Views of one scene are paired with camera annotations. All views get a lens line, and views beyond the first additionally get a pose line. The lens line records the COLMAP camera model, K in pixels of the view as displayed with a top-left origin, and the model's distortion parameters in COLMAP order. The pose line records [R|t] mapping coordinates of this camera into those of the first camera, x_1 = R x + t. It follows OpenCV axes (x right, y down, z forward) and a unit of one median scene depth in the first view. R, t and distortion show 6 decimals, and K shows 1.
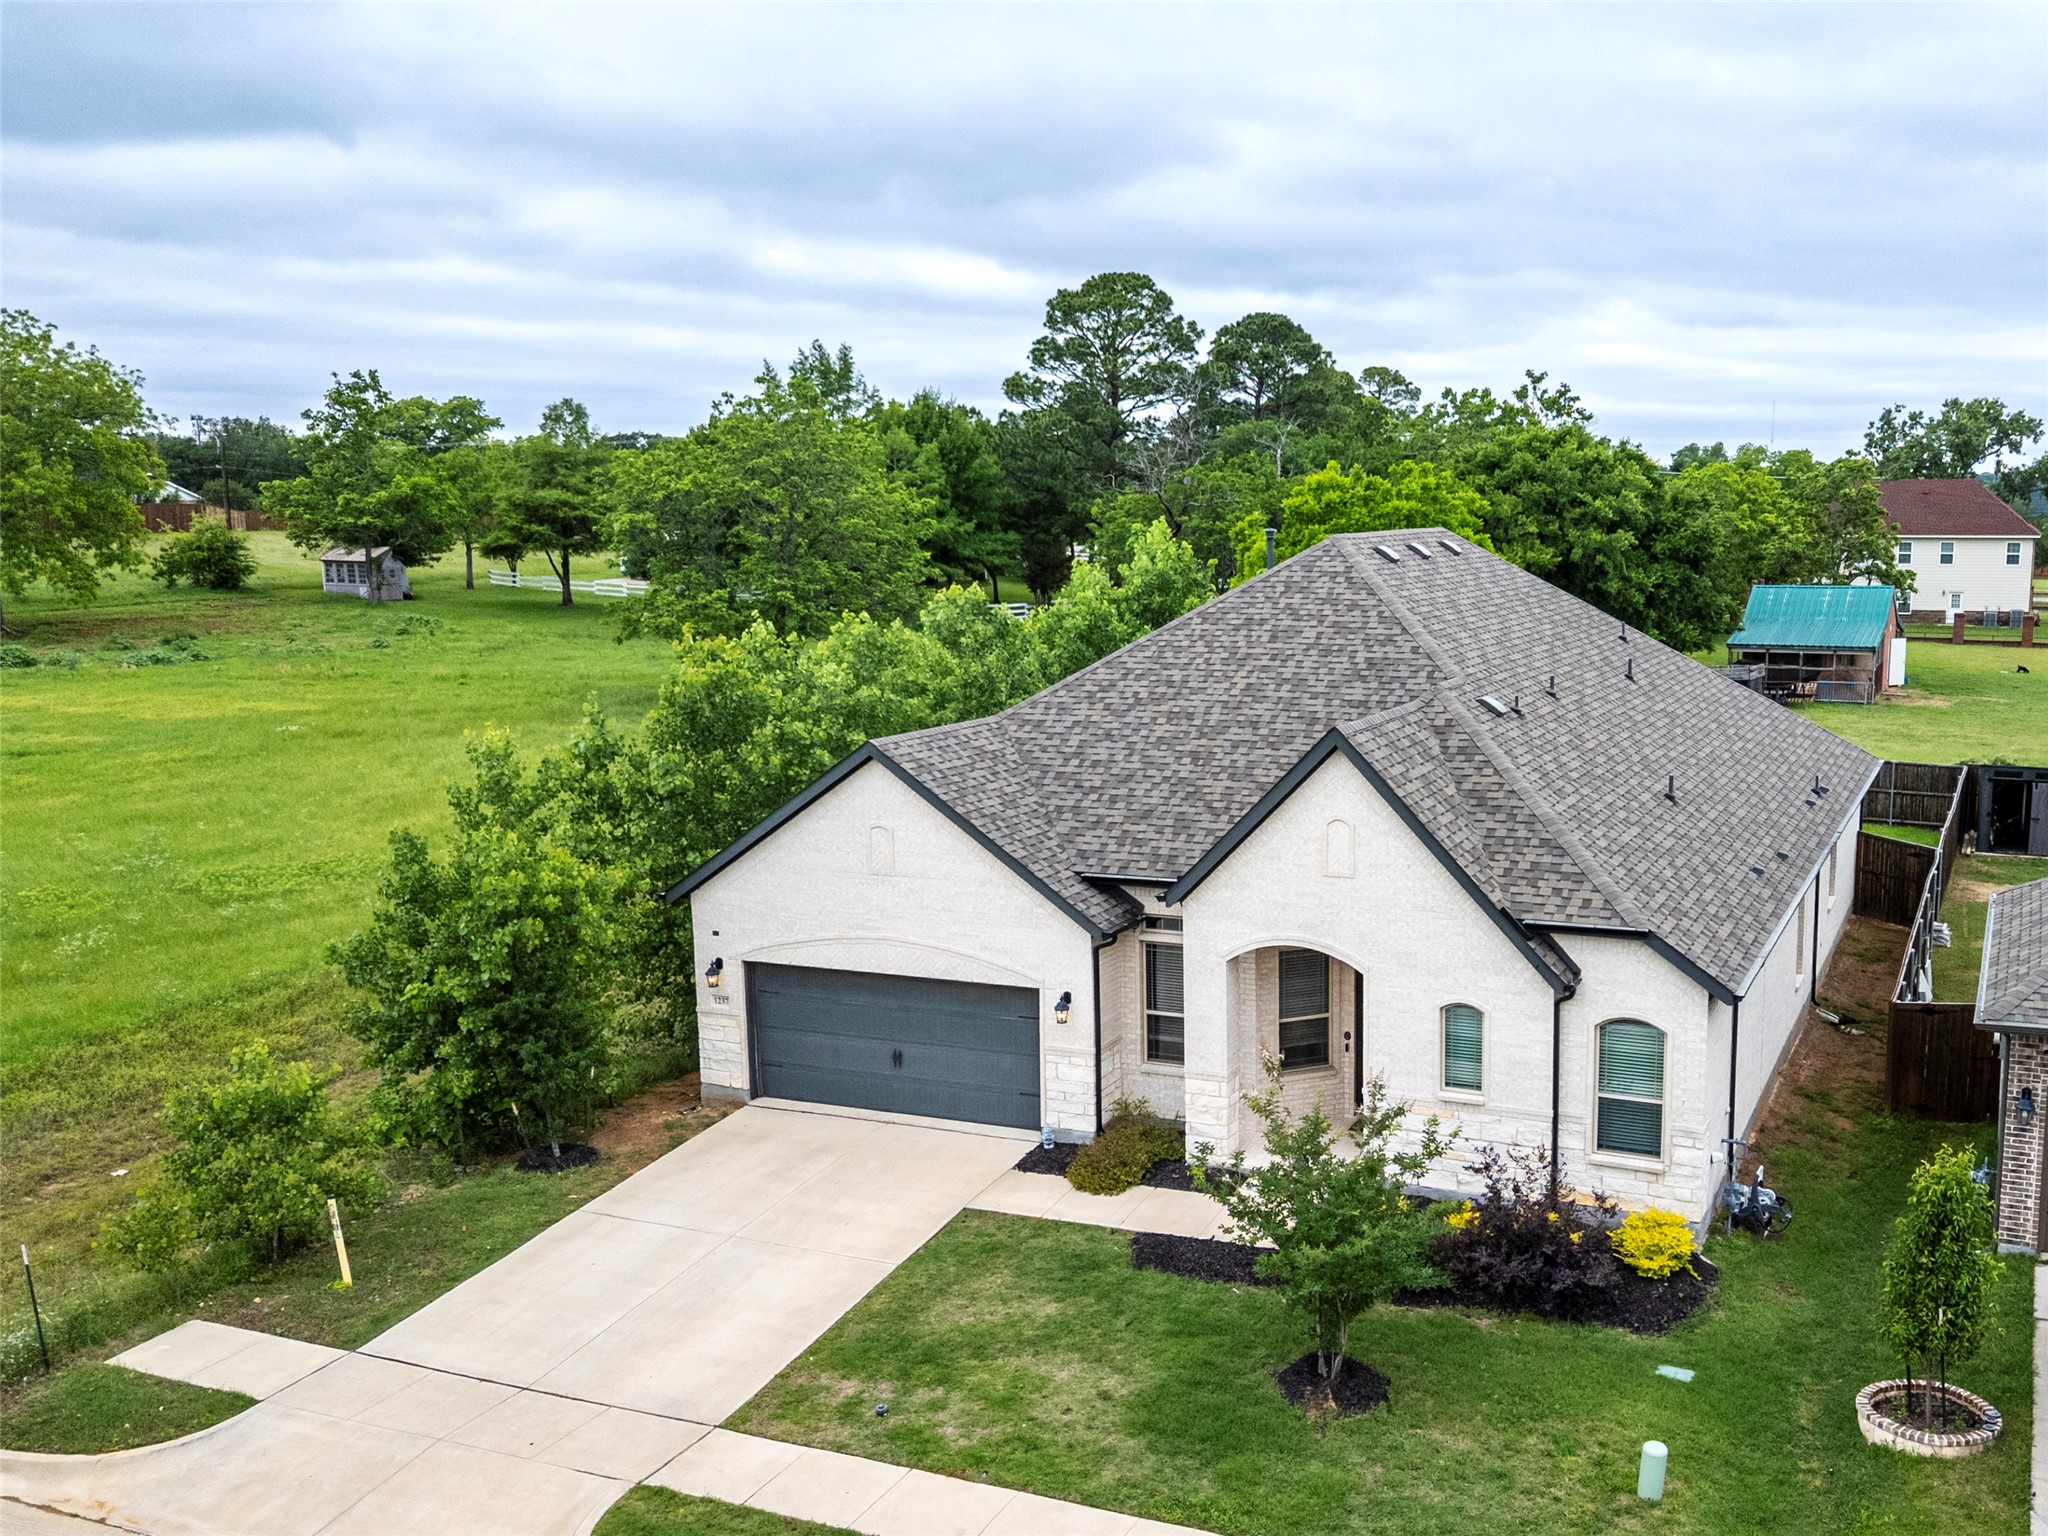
lens RADIAL K [[1944.6, 0, 1225.2], [0, 1944.6, 769.7], [0, 0, 1]] dist [0.028410, 0.002447]
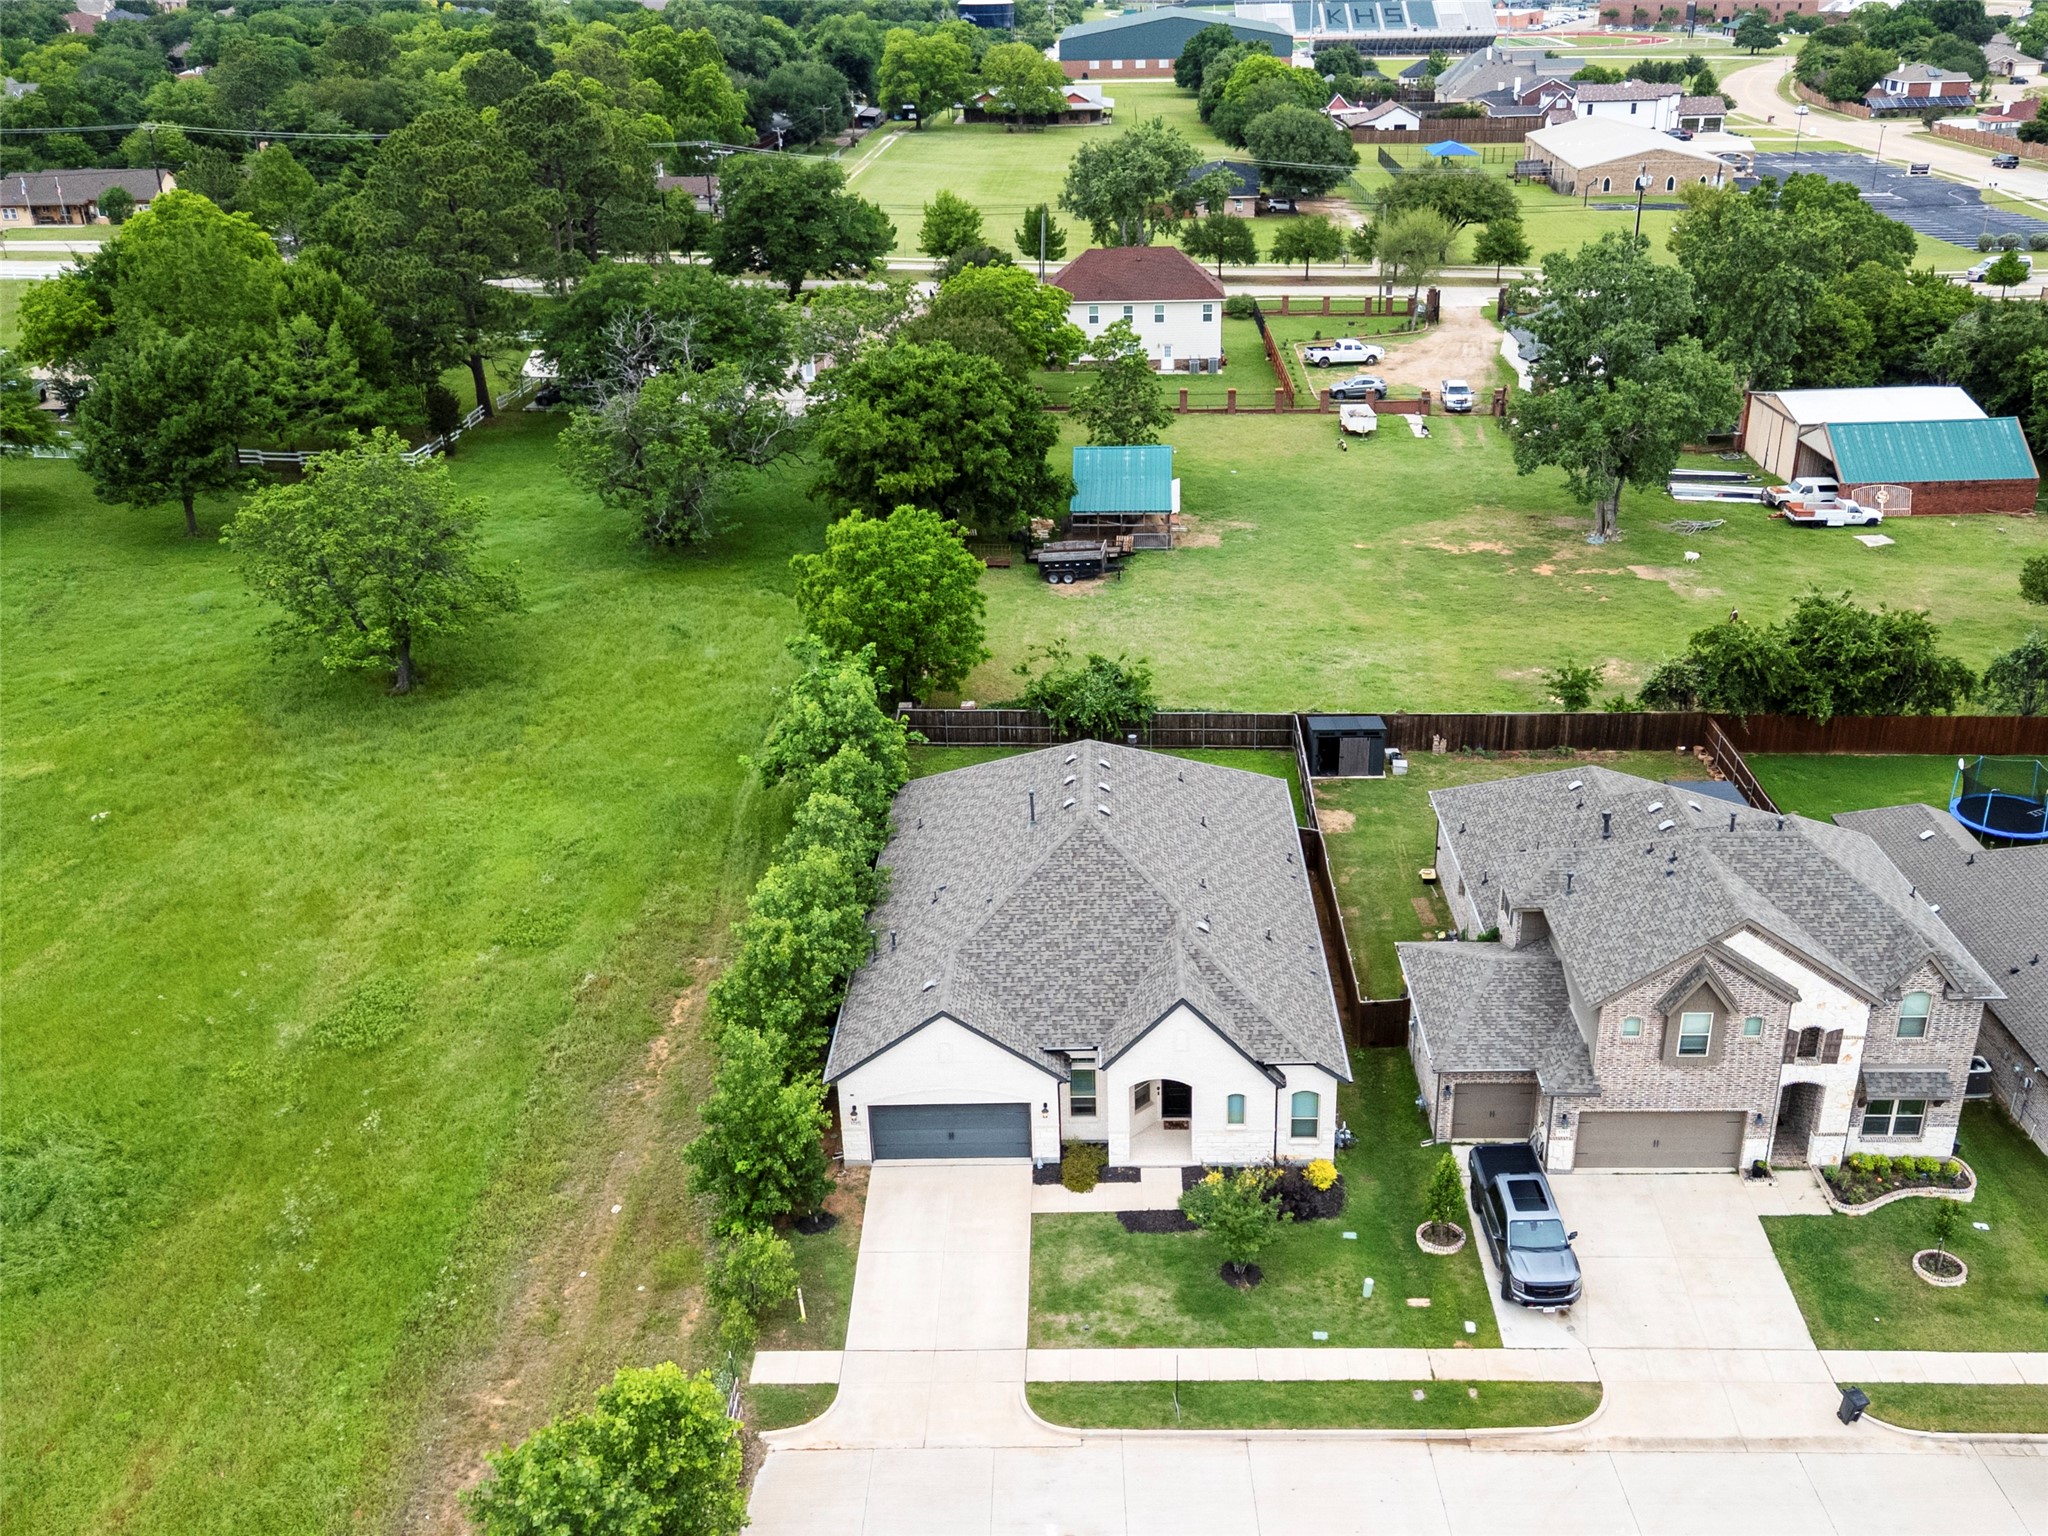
lens RADIAL K [[1916.7, 0, 1024.0], [0, 1916.7, 768.0], [0, 0, 1]] dist [0.036918, -0.016806]
pose [[0.936414, -0.165517, 0.309406, -0.764709], [0.077720, 0.957693, 0.277099, -0.911341], [-0.342181, -0.235432, 0.909662, -0.929140]]
